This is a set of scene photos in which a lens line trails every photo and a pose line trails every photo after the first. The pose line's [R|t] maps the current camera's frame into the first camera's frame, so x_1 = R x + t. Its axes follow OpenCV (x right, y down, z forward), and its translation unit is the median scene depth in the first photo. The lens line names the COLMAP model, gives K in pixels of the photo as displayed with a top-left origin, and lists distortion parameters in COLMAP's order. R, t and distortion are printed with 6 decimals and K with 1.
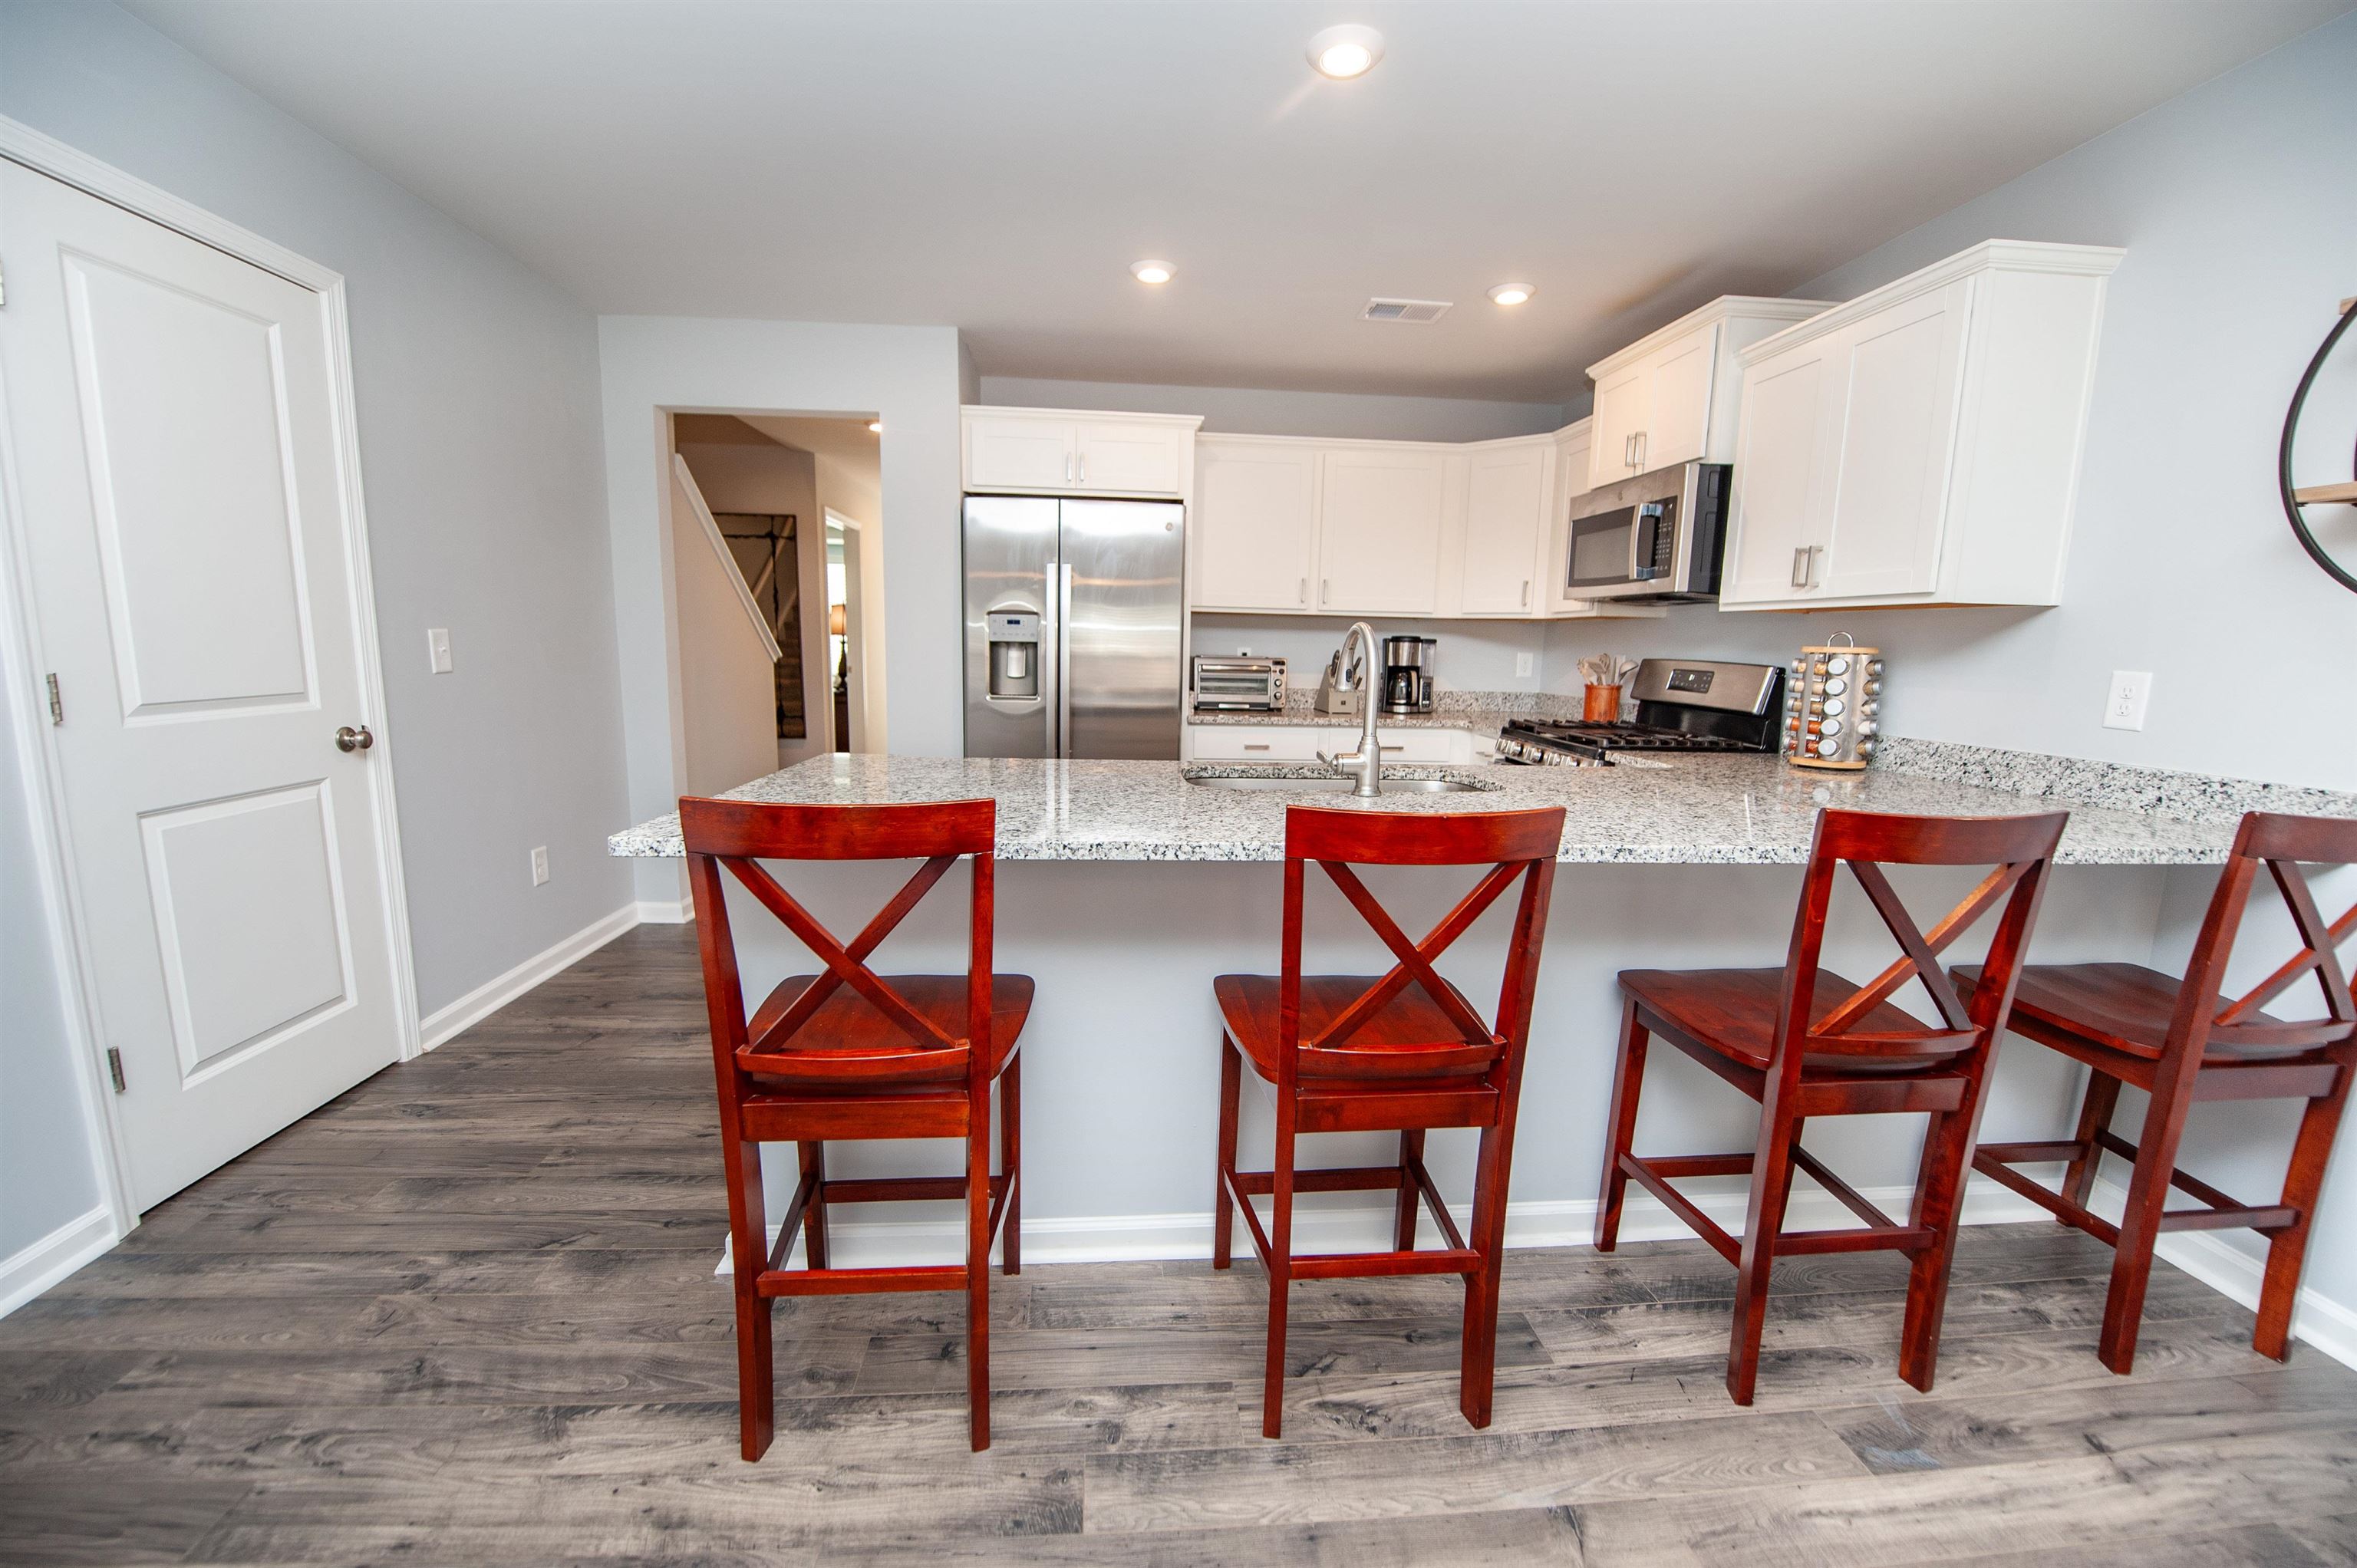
lens RADIAL K [[936.0, 0, 1178.5], [0, 936.0, 784.0], [0, 0, 1]] dist [-0.014518, -0.003635]
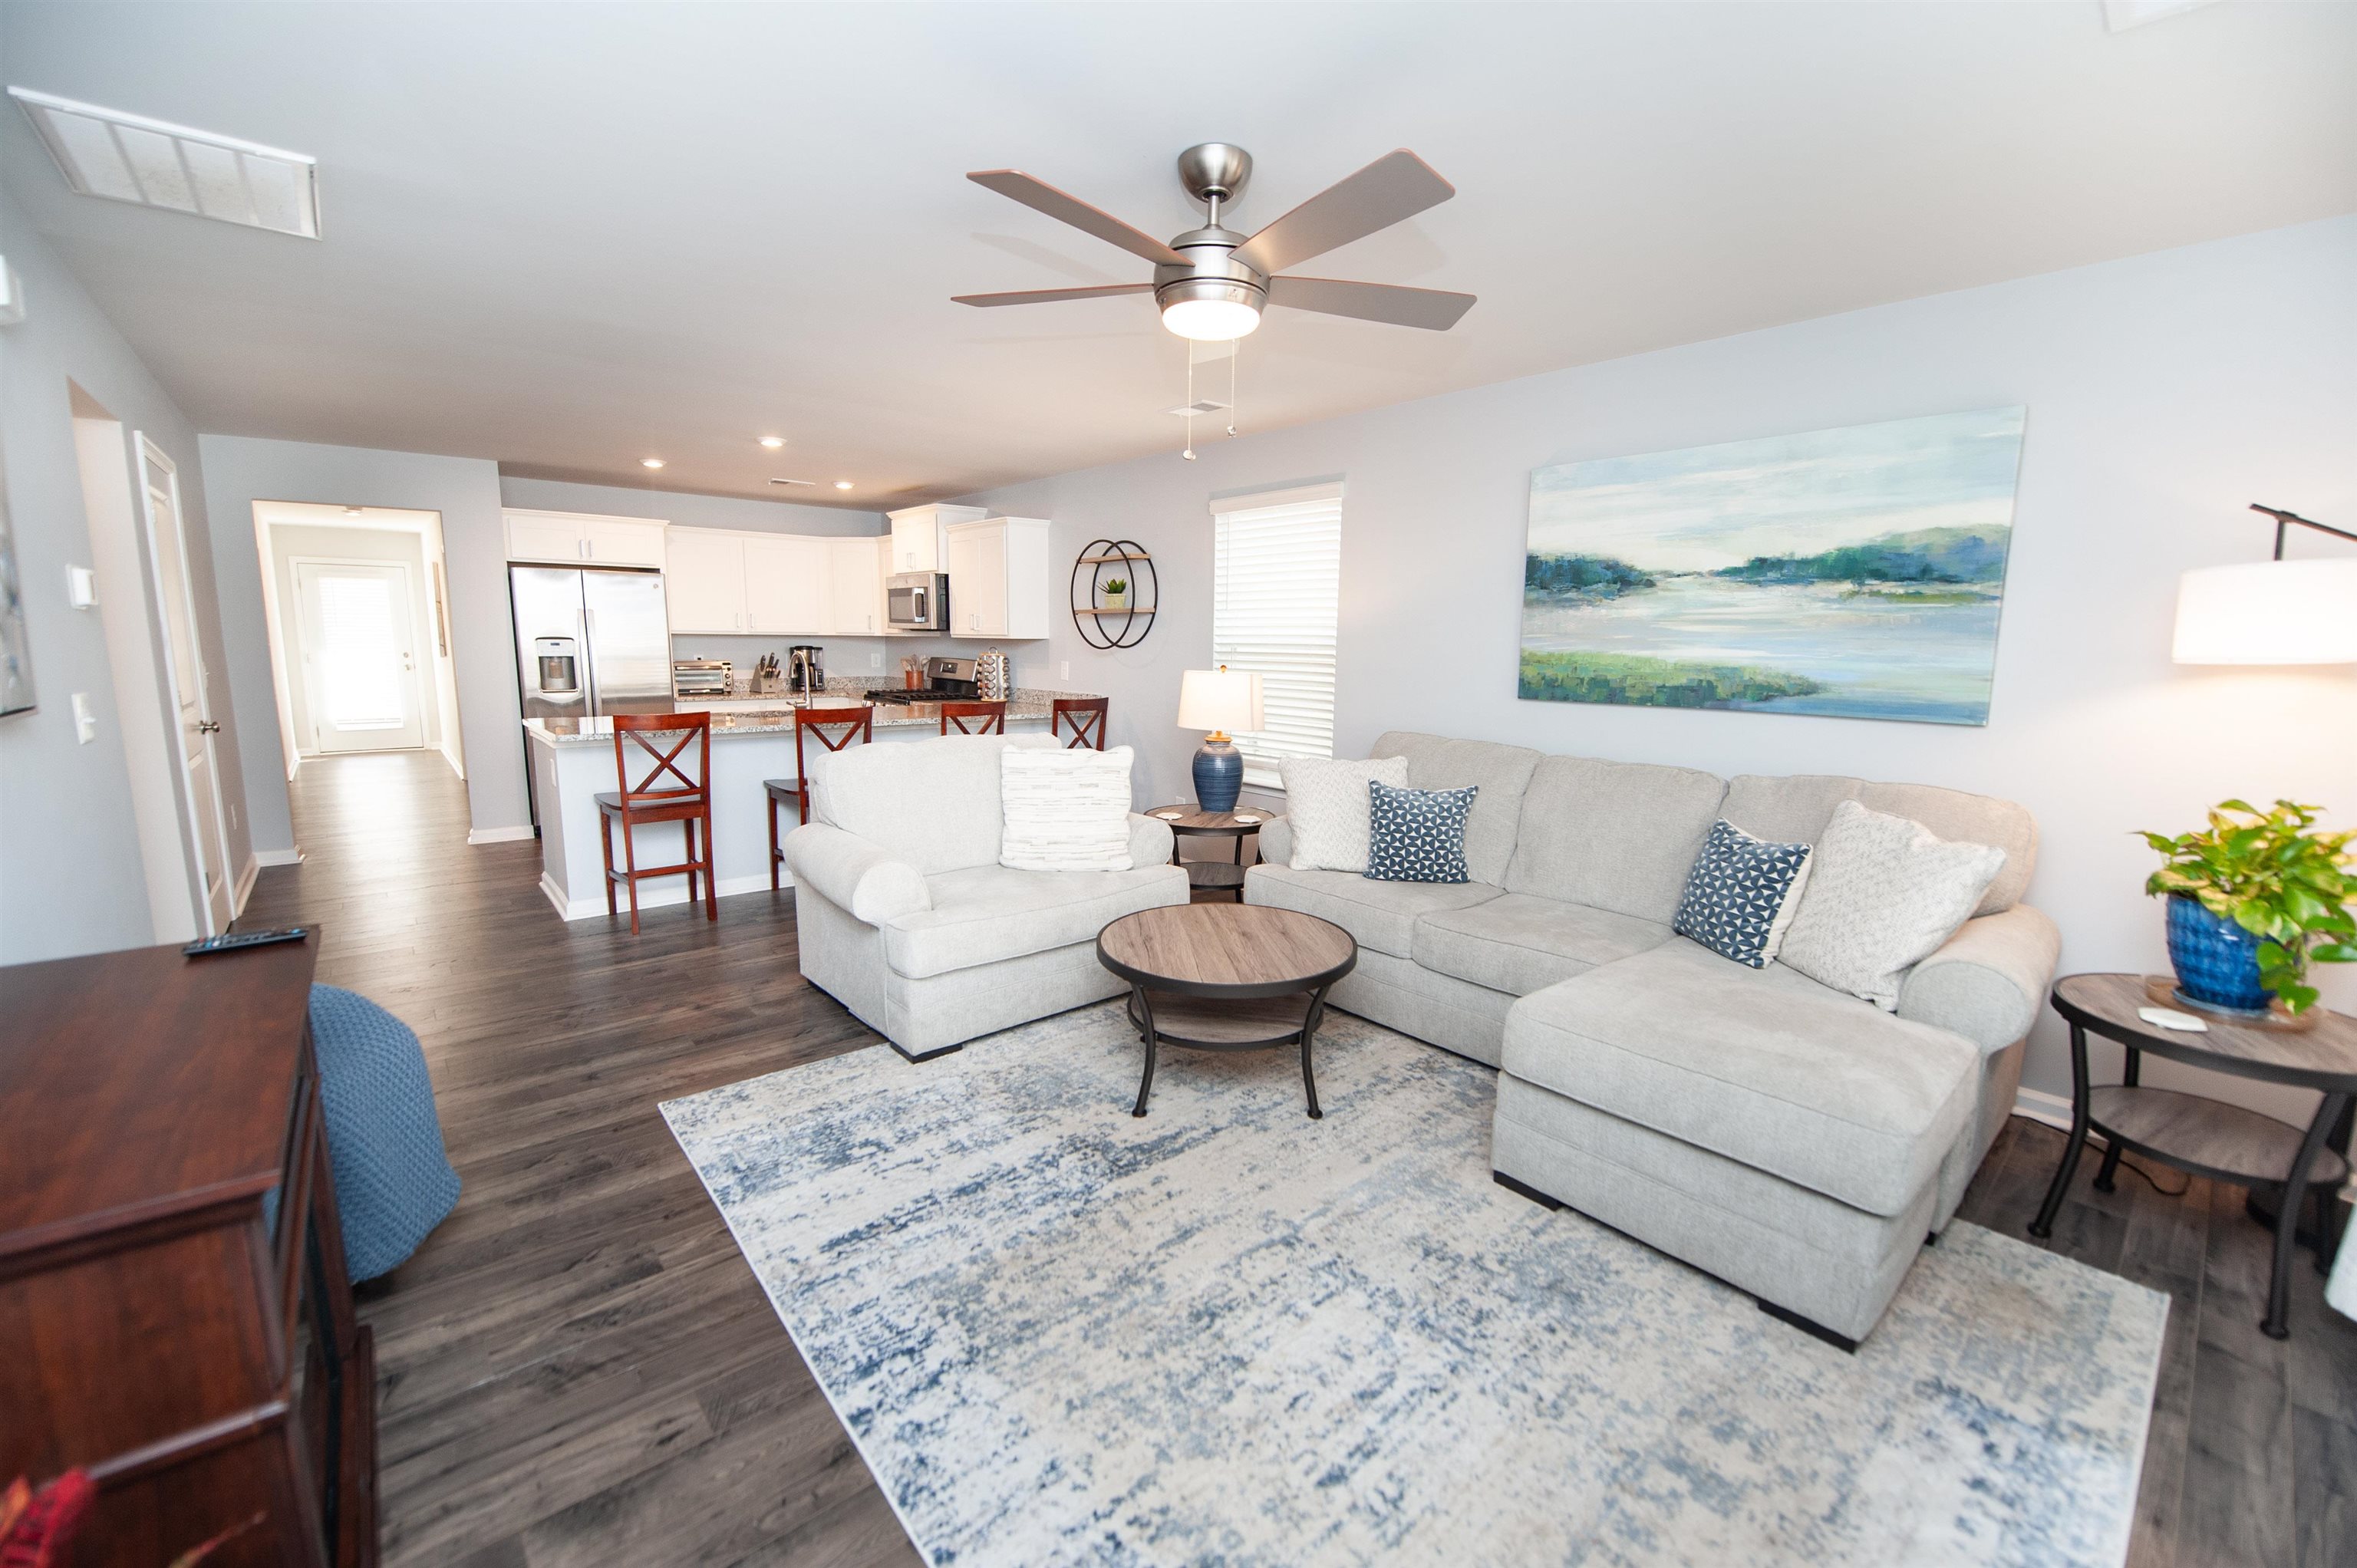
lens RADIAL K [[936.0, 0, 1178.5], [0, 936.0, 784.0], [0, 0, 1]] dist [-0.014518, -0.003635]
pose [[0.797293, -0.109827, 0.593516, -0.370912], [0.099761, 0.993761, 0.049878, 0.111730], [-0.595291, 0.019443, 0.803275, -1.145834]]
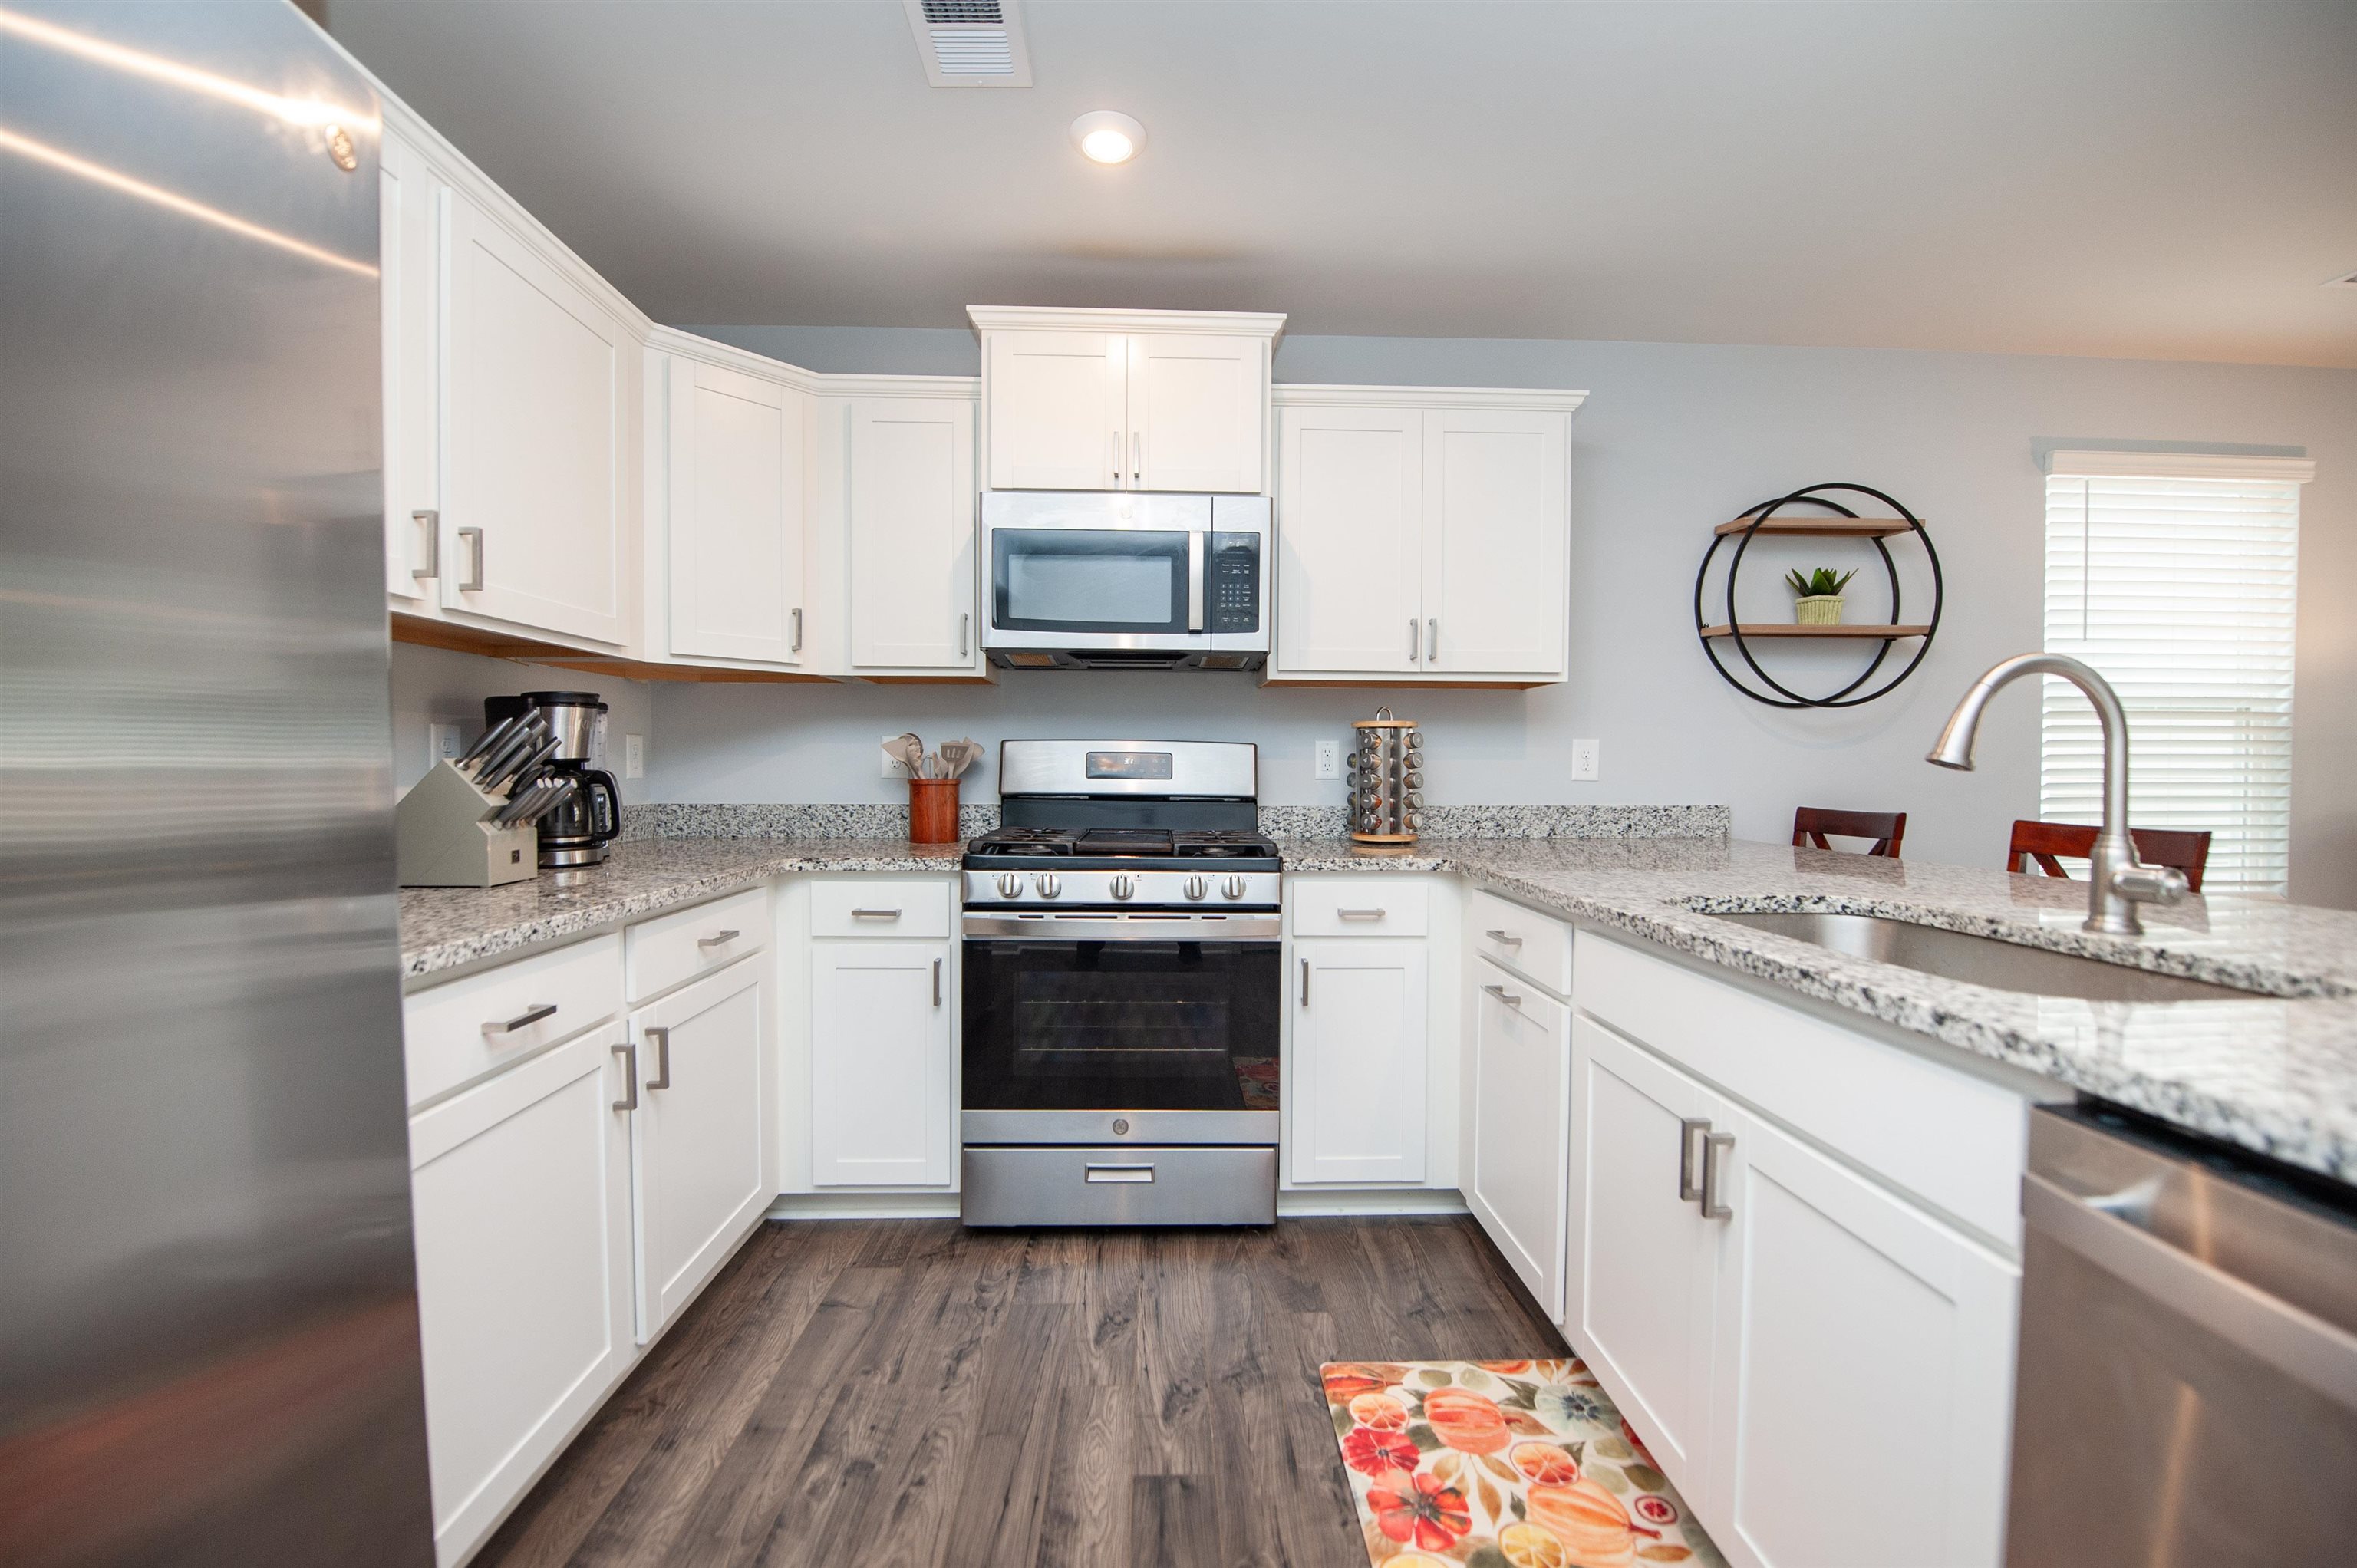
lens RADIAL K [[936.0, 0, 1178.5], [0, 936.0, 784.0], [0, 0, 1]] dist [-0.014518, -0.003635]
pose [[0.055757, -0.038208, 0.997713, -0.271200], [0.148588, 0.988458, 0.029550, -0.125369], [-0.987326, 0.146600, 0.060791, 1.018796]]
